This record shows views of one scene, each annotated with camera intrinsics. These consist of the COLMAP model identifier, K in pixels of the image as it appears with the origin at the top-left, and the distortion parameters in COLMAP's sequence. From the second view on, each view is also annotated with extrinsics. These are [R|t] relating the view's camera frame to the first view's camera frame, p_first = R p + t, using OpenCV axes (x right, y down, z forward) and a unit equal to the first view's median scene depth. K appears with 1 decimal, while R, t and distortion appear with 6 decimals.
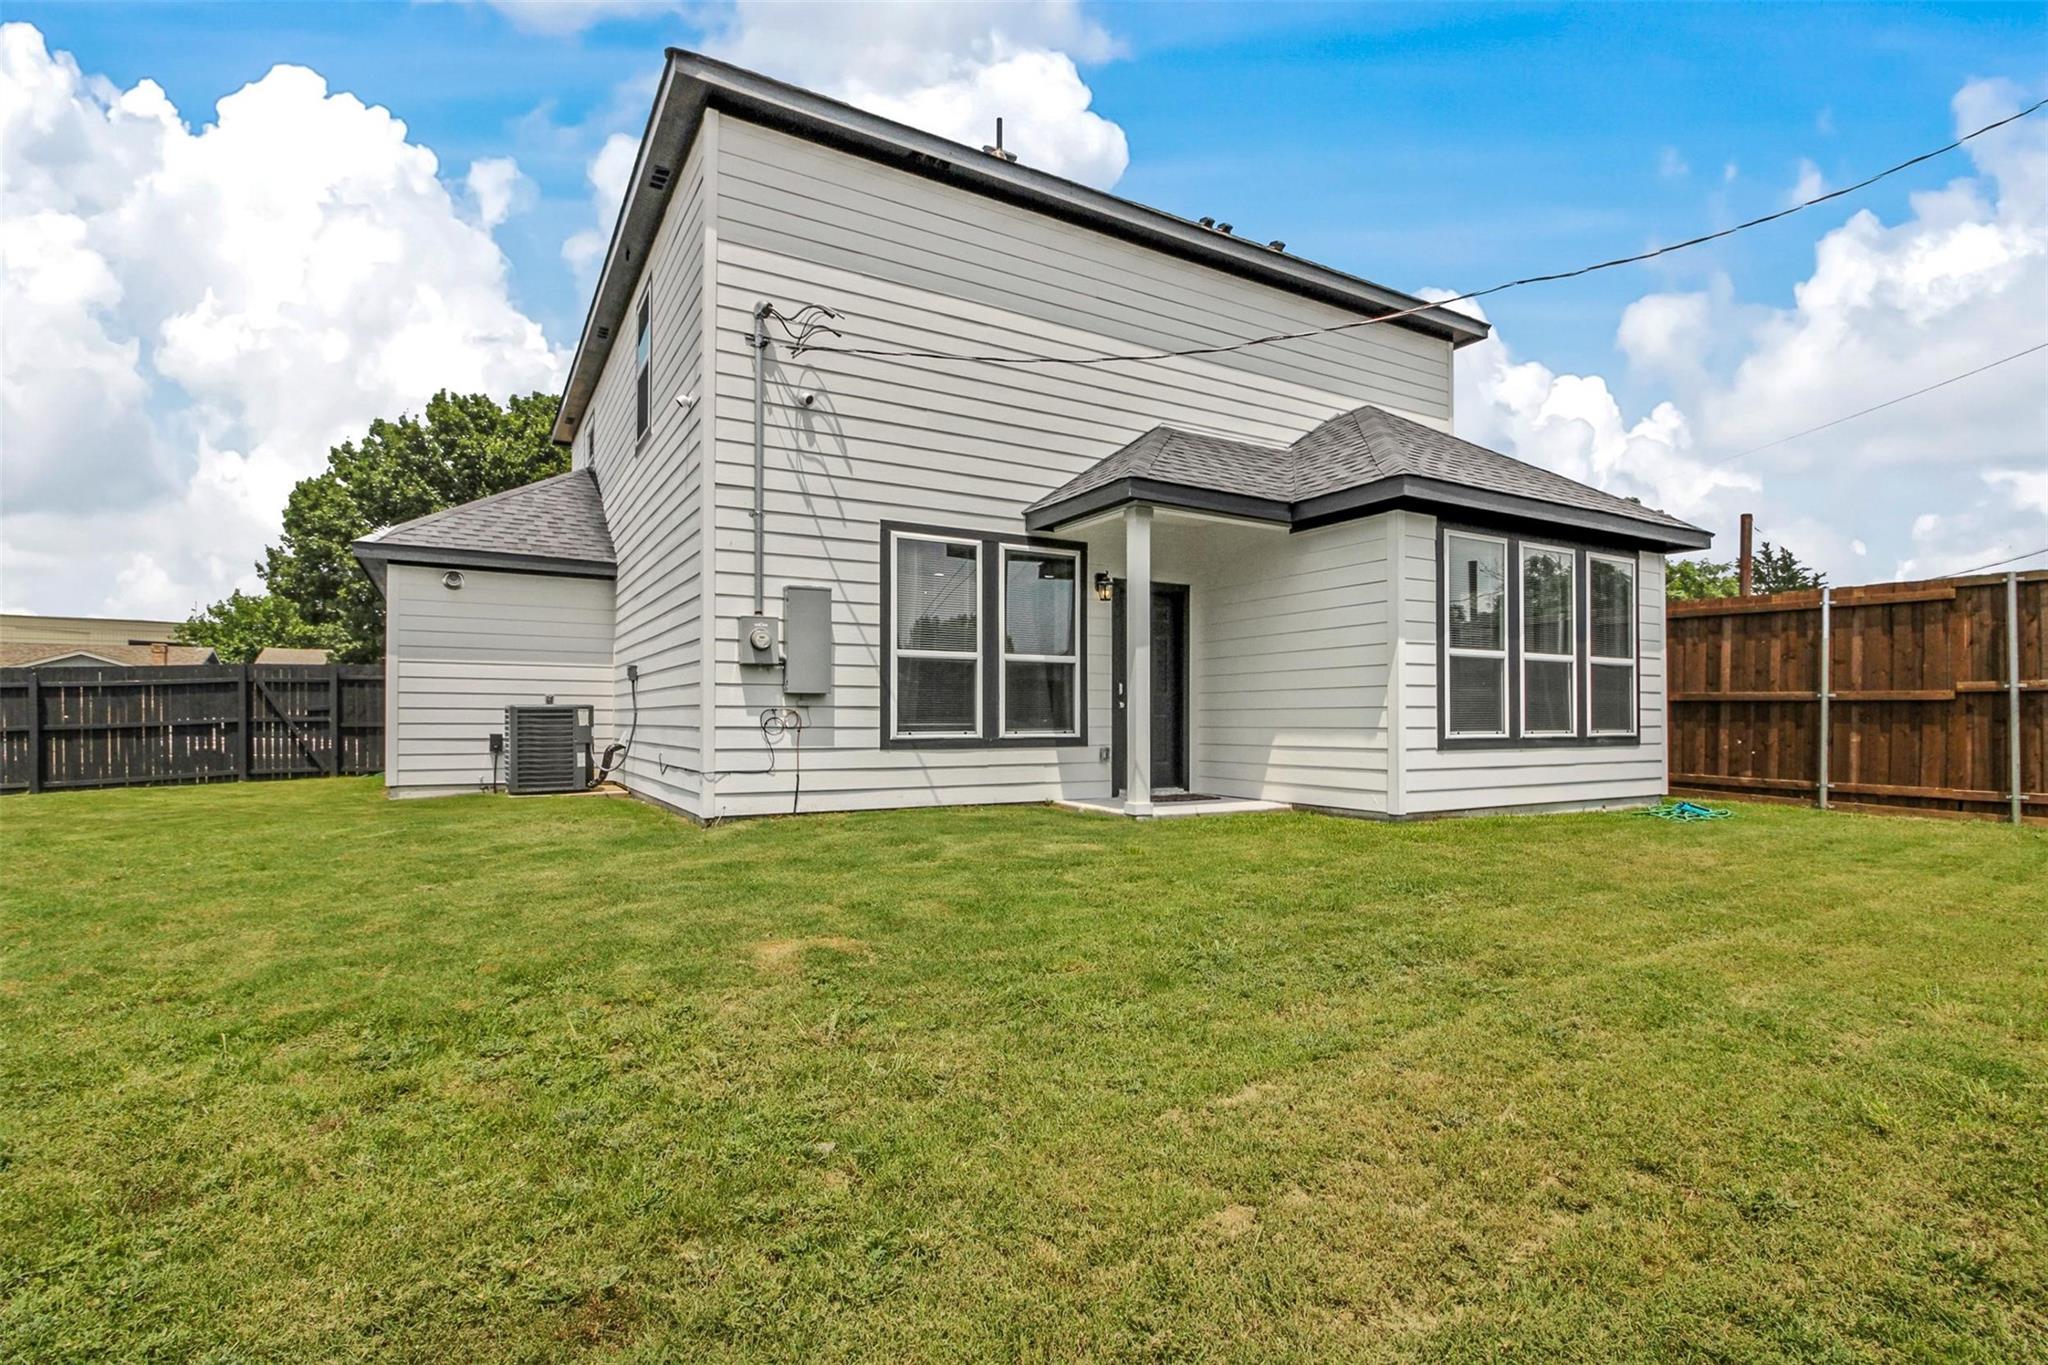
lens RADIAL K [[966.3, 0, 1023.6], [0, 966.3, 697.0], [0, 0, 1]] dist [0.027551, 0.000284]
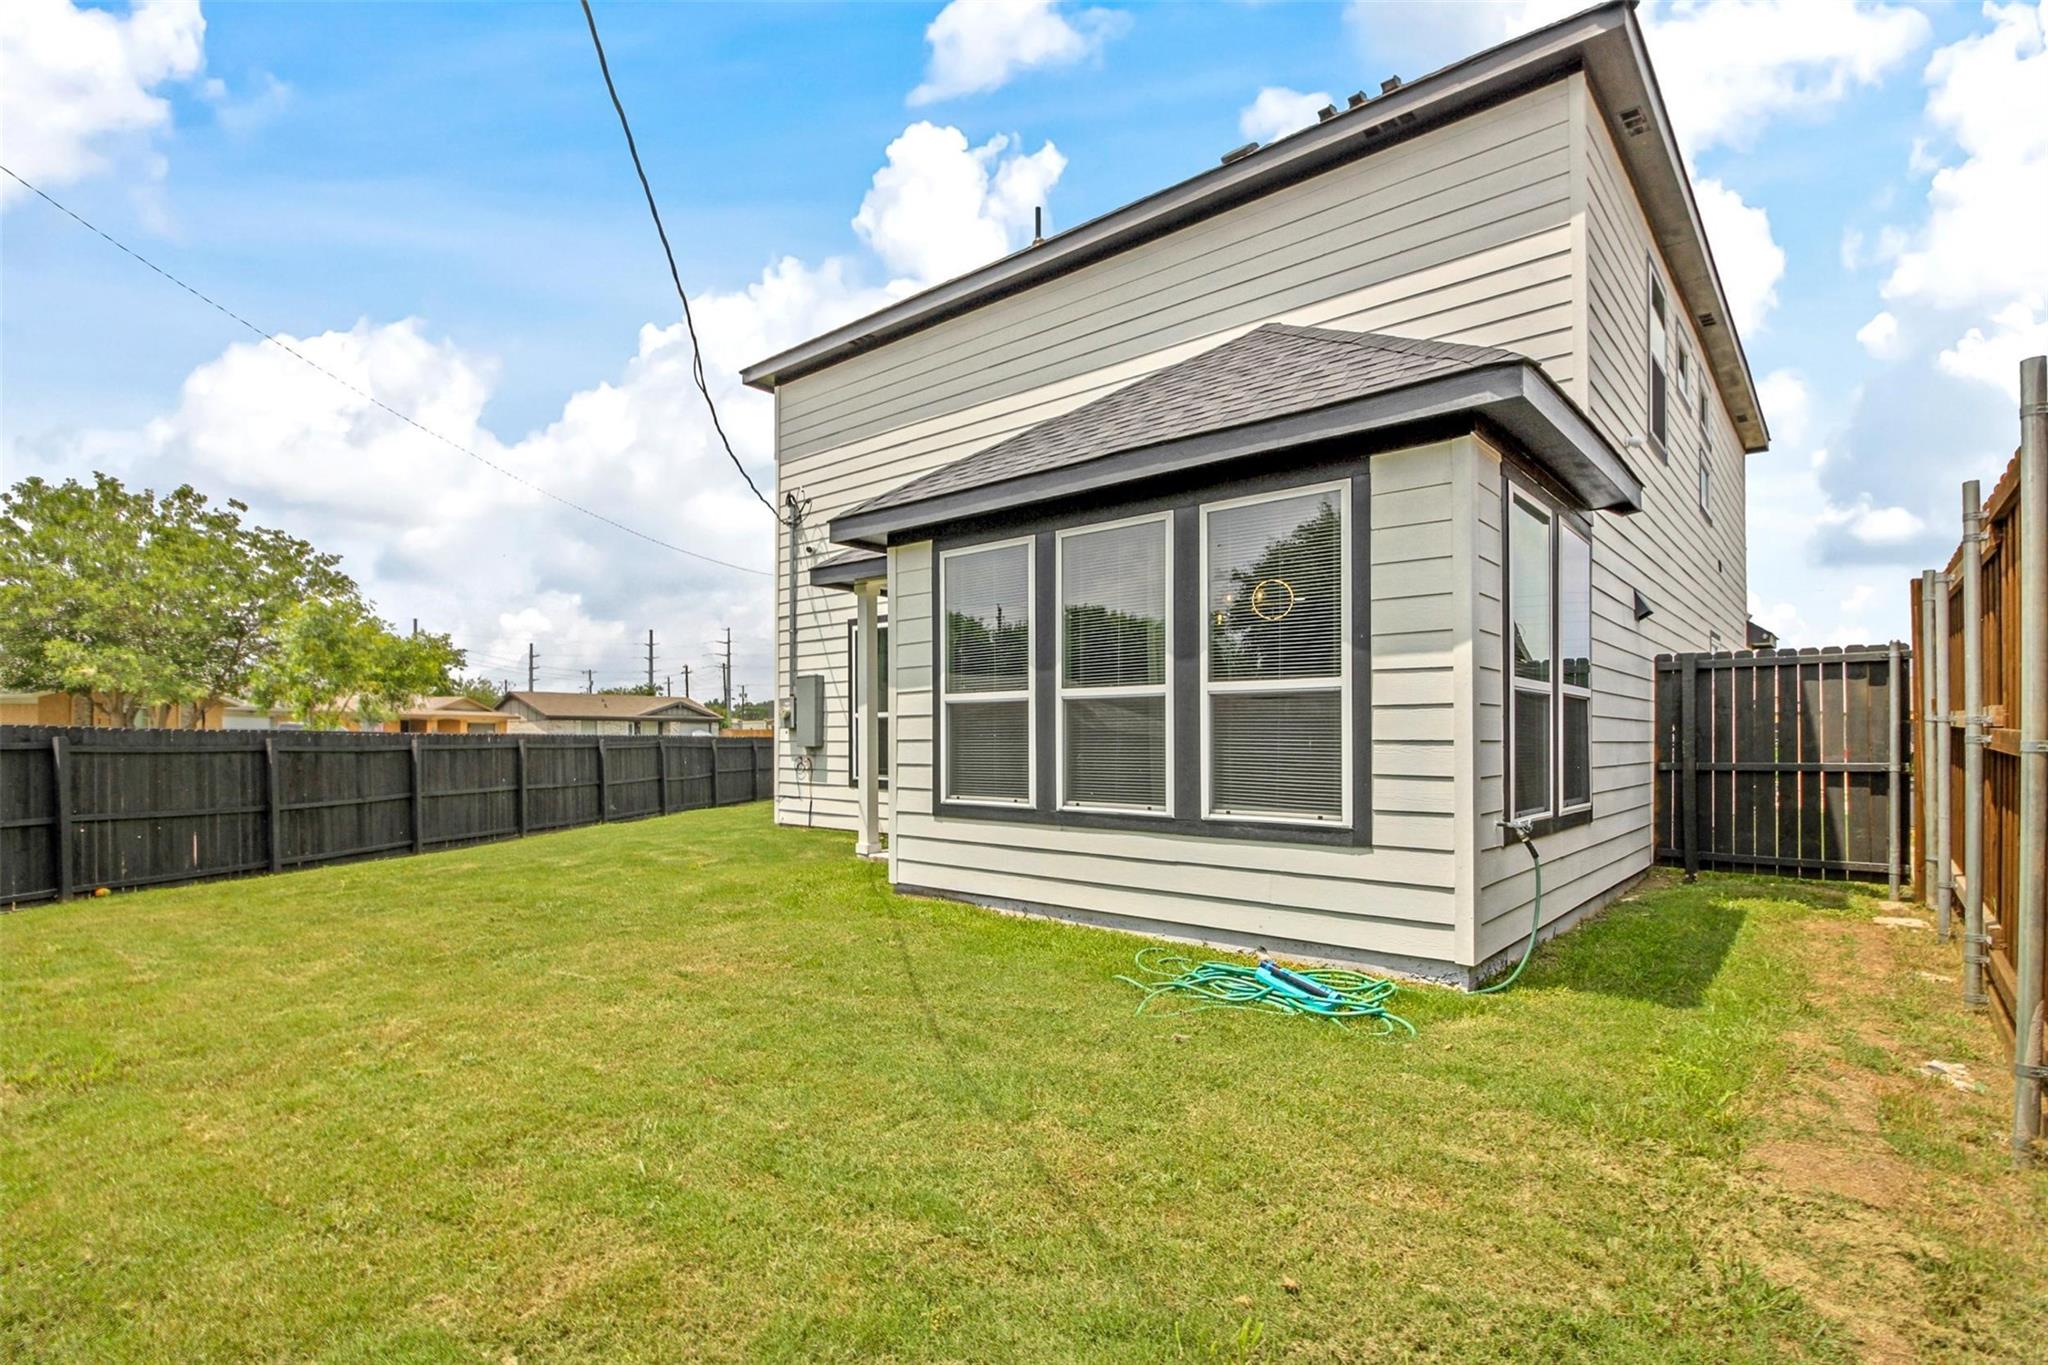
lens RADIAL K [[966.3, 0, 1016.3], [0, 966.3, 740.8], [0, 0, 1]] dist [0.027551, 0.000284]
pose [[0.317194, -0.002429, -0.948357, 1.239735], [0.008176, 0.999967, 0.000173, -0.010079], [0.948325, -0.007809, 0.317204, 0.795322]]
